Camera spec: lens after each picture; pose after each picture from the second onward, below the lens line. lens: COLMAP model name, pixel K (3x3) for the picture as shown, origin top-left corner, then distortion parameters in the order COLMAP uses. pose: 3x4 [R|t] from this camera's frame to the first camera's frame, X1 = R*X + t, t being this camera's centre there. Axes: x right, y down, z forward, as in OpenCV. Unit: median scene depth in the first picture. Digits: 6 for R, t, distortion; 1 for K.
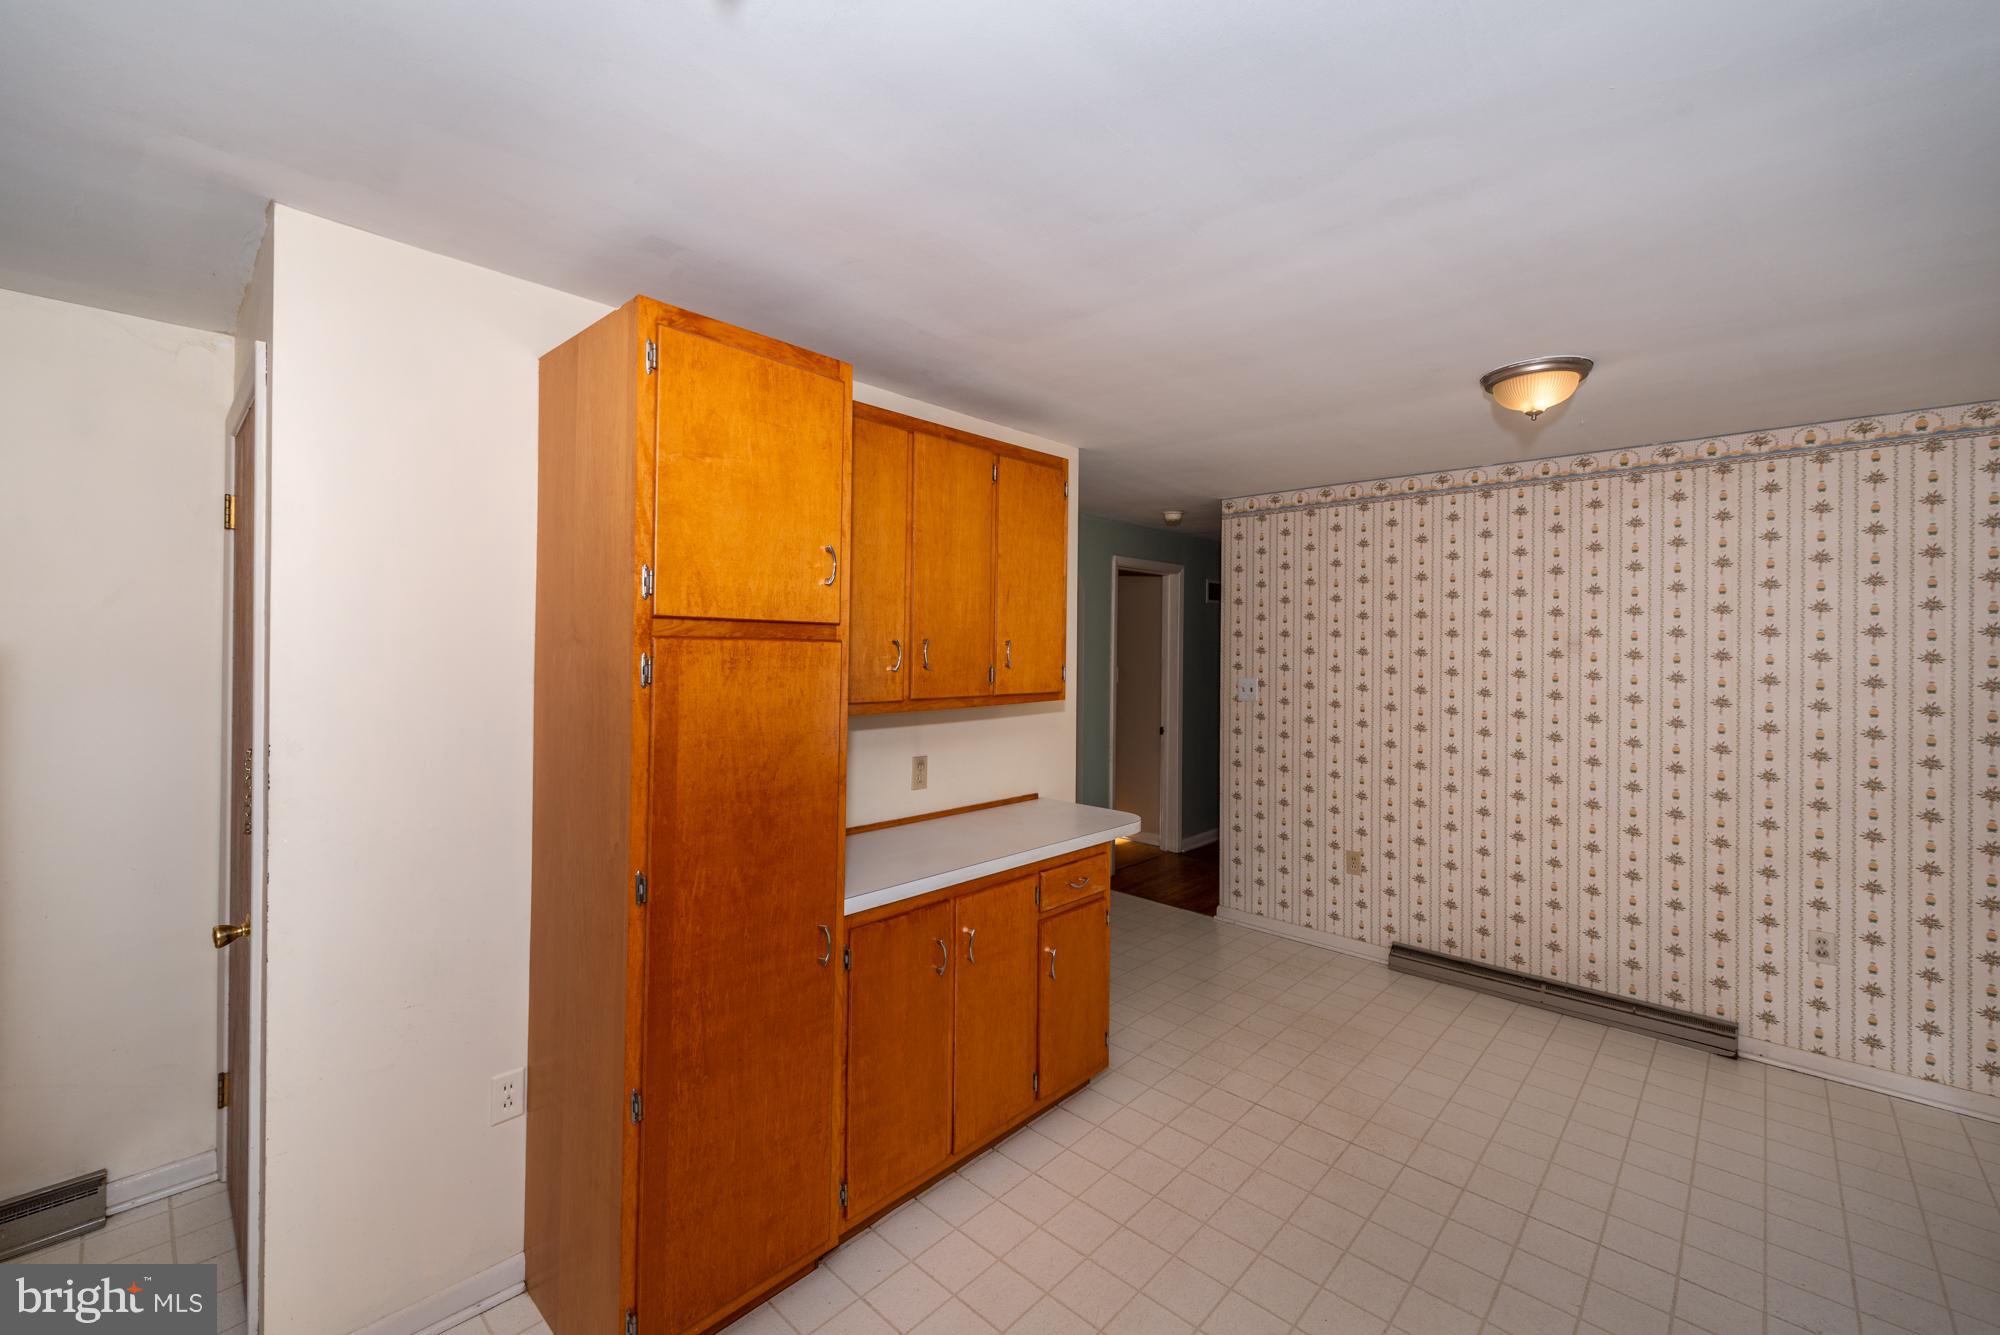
lens RADIAL K [[806.7, 0, 1008.5], [0, 806.7, 648.6], [0, 0, 1]] dist [0.008315, -0.002618]
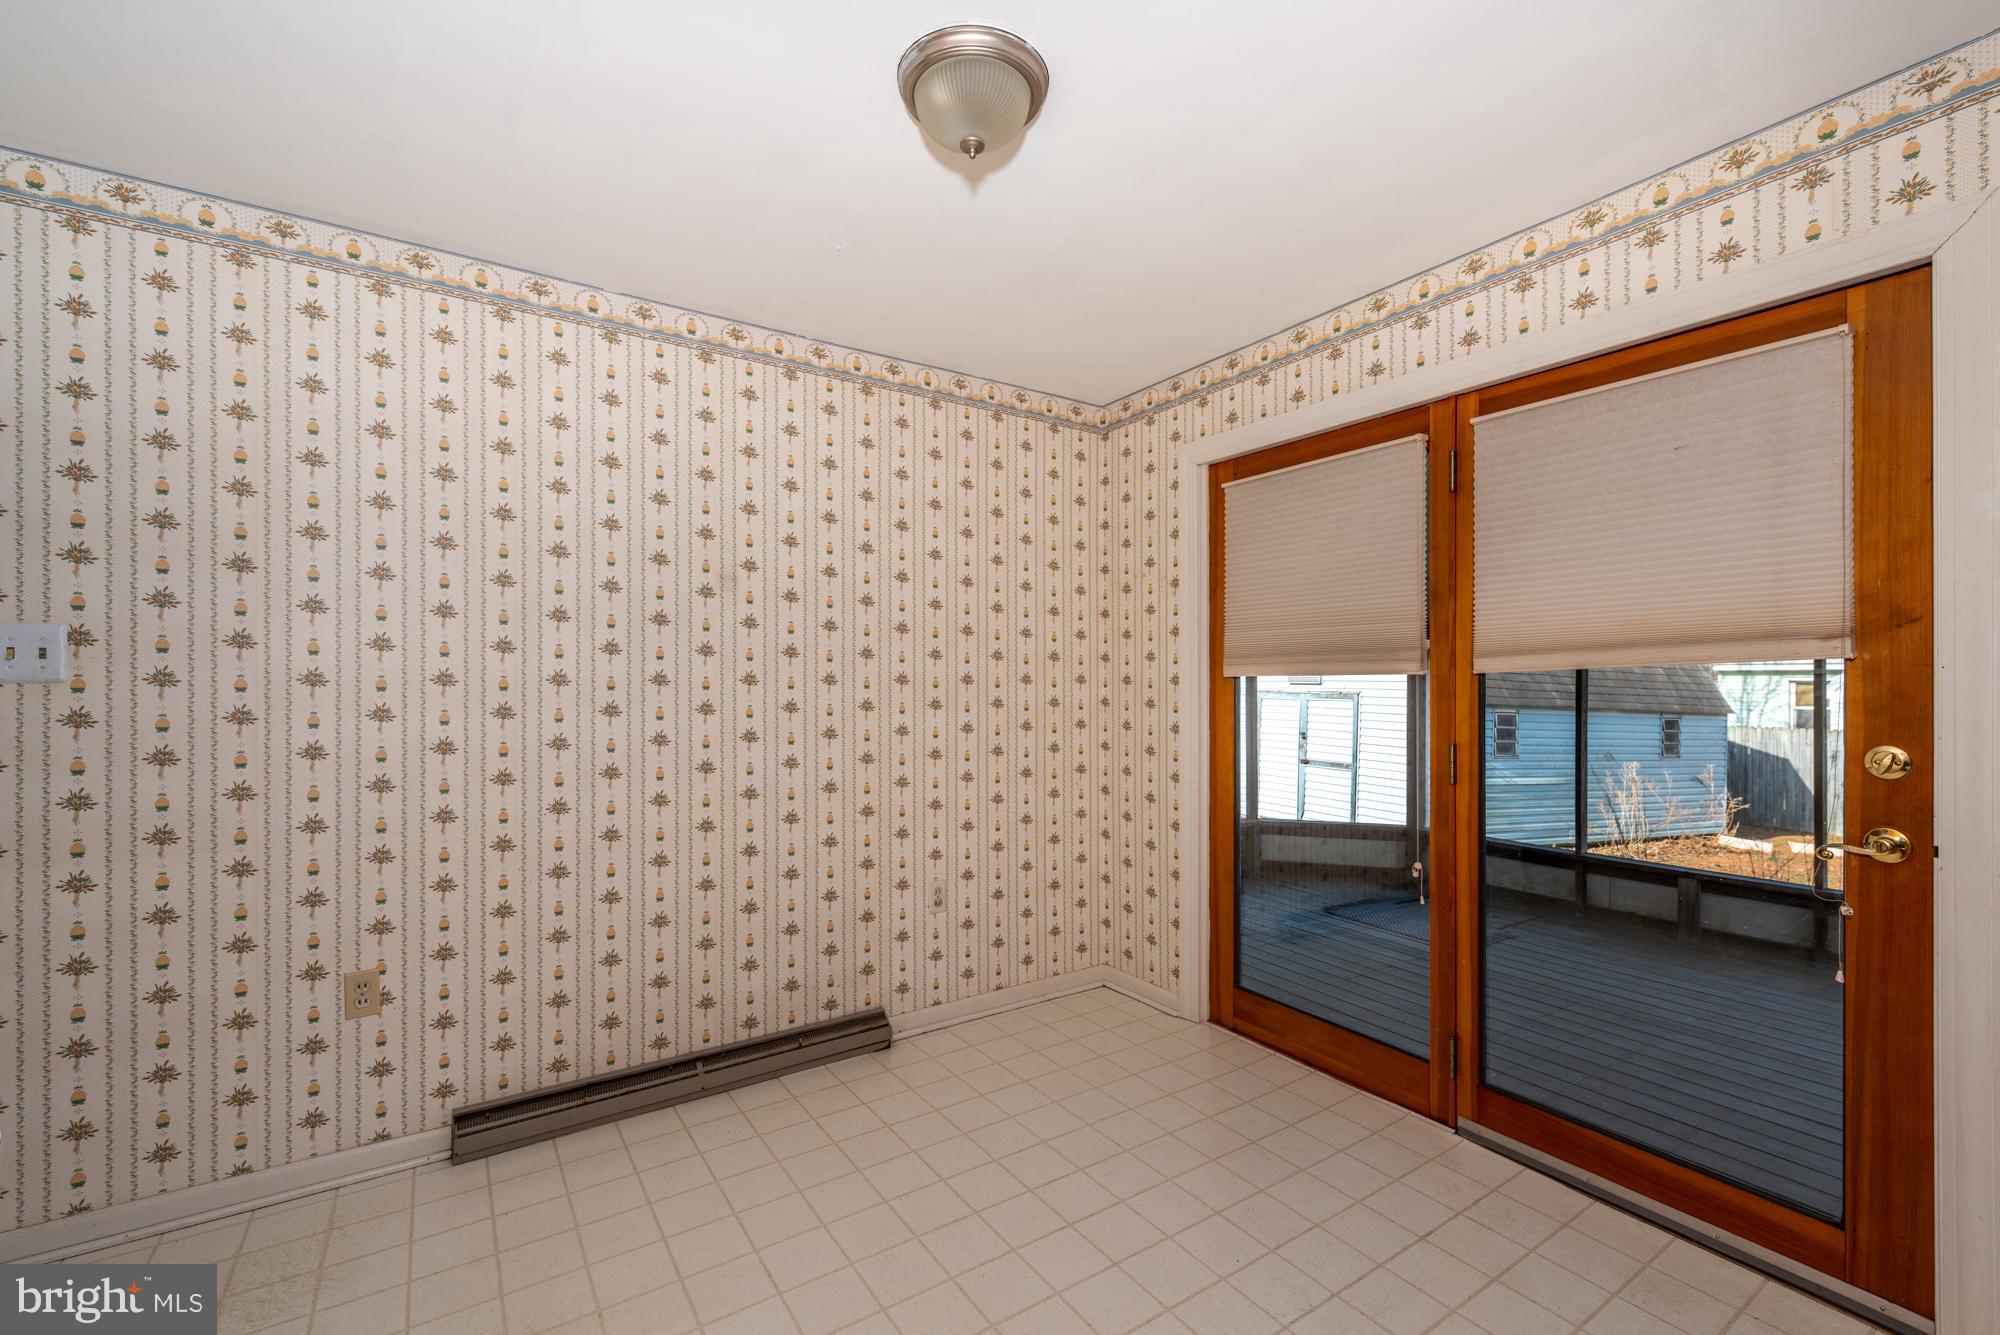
lens RADIAL K [[849.3, 0, 1008.7], [0, 849.3, 676.6], [0, 0, 1]] dist [0.004885, -0.000093]
pose [[0.238564, -0.009501, 0.971080, 0.012447], [0.003079, 0.999955, 0.009027, 0.071035], [-0.971122, 0.000836, 0.238583, 0.530148]]
